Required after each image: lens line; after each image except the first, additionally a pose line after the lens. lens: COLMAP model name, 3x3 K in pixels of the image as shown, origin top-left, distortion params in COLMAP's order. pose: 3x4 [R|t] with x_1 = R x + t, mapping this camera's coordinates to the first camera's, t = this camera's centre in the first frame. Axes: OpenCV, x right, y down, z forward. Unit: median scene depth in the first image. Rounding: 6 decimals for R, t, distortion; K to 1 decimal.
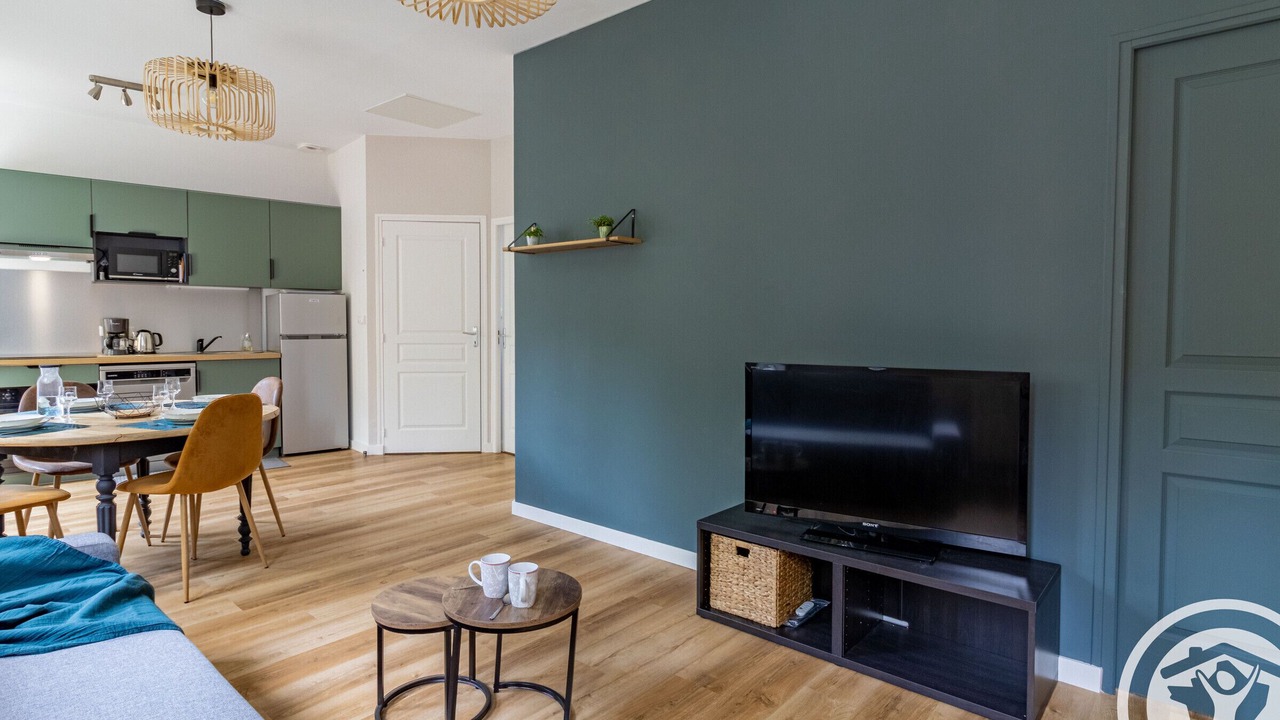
lens RADIAL K [[685.4, 0, 634.9], [0, 685.4, 349.1], [0, 0, 1]] dist [0.005858, 0.001125]
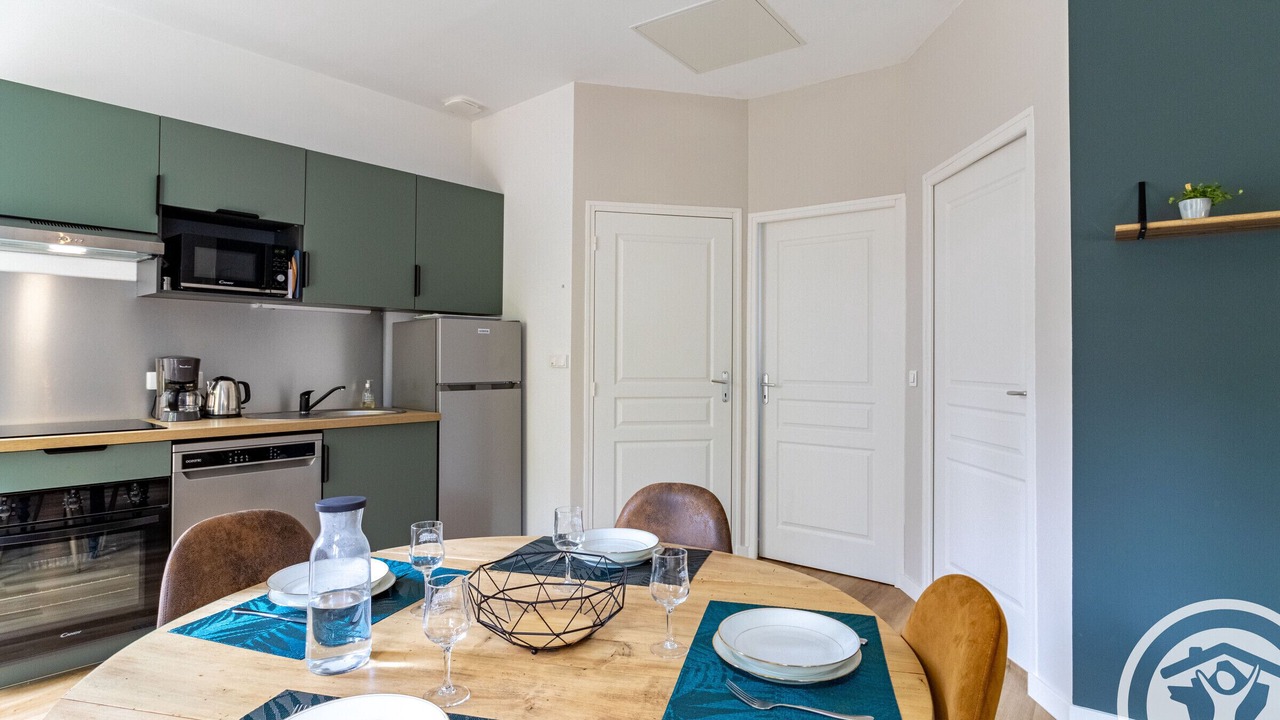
lens RADIAL K [[685.4, 0, 630.2], [0, 685.4, 348.8], [0, 0, 1]] dist [0.005858, 0.001125]
pose [[0.992751, 0.004197, 0.120116, -0.439698], [0.002961, 0.998233, -0.059350, -0.016079], [-0.120153, 0.059276, 0.990984, 0.371935]]
